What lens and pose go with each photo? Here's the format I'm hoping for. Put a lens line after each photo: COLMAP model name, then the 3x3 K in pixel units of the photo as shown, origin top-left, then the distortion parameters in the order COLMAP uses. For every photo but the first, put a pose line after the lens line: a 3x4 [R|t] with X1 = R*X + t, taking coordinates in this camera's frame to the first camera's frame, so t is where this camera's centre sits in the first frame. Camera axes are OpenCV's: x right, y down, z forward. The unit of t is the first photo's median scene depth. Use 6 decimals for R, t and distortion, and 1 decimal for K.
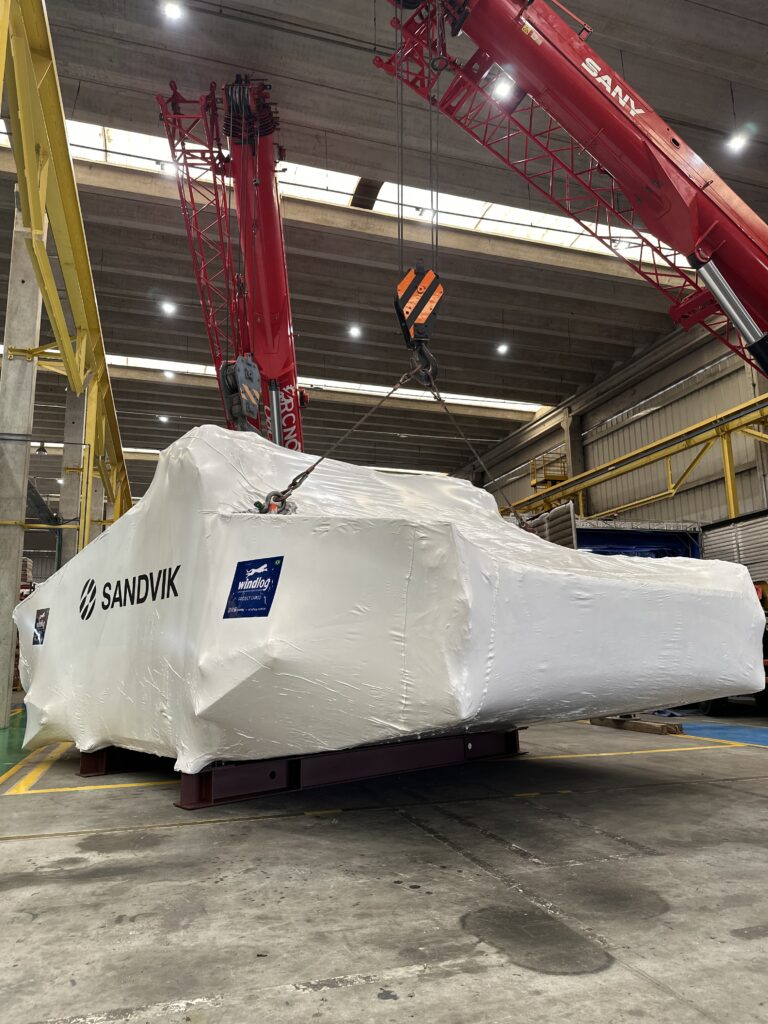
lens RADIAL K [[715.9, 0, 384.0], [0, 715.9, 512.0], [0, 0, 1]] dist [0.001815, -0.000809]
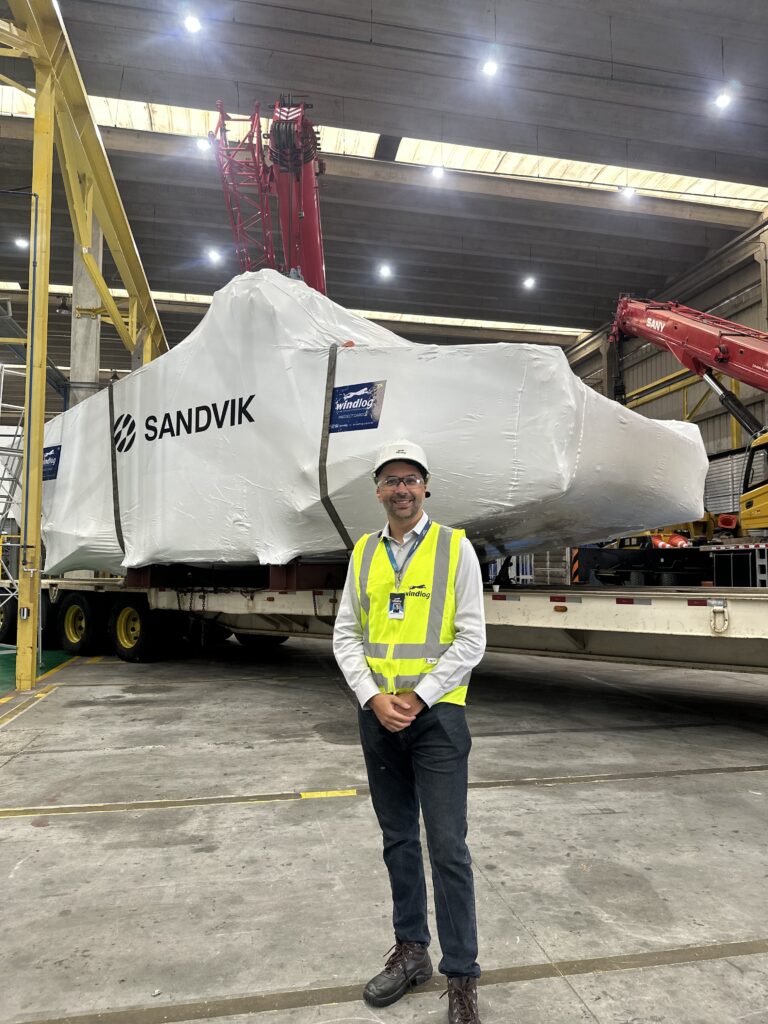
lens RADIAL K [[715.9, 0, 384.0], [0, 715.9, 512.0], [0, 0, 1]] dist [0.001815, -0.000809]
pose [[0.994932, 0.012955, -0.099711, 0.291247], [-0.000434, 0.992209, 0.124584, -0.121403], [0.100548, -0.123910, 0.987186, -0.442839]]
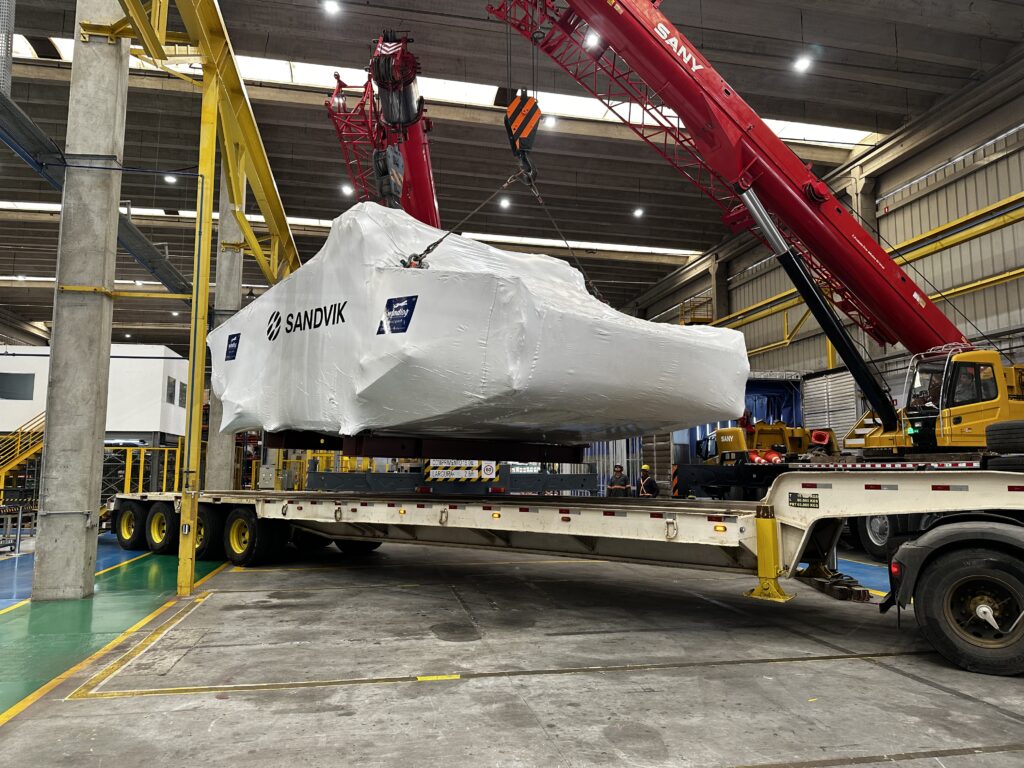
lens RADIAL K [[708.4, 0, 508.0], [0, 708.4, 384.2], [0, 0, 1]] dist [0.003749, -0.000321]
pose [[0.994686, 0.009829, -0.102485, 0.357032], [-0.001671, 0.996843, 0.079385, -0.218253], [0.102942, -0.078792, 0.991562, -0.680814]]
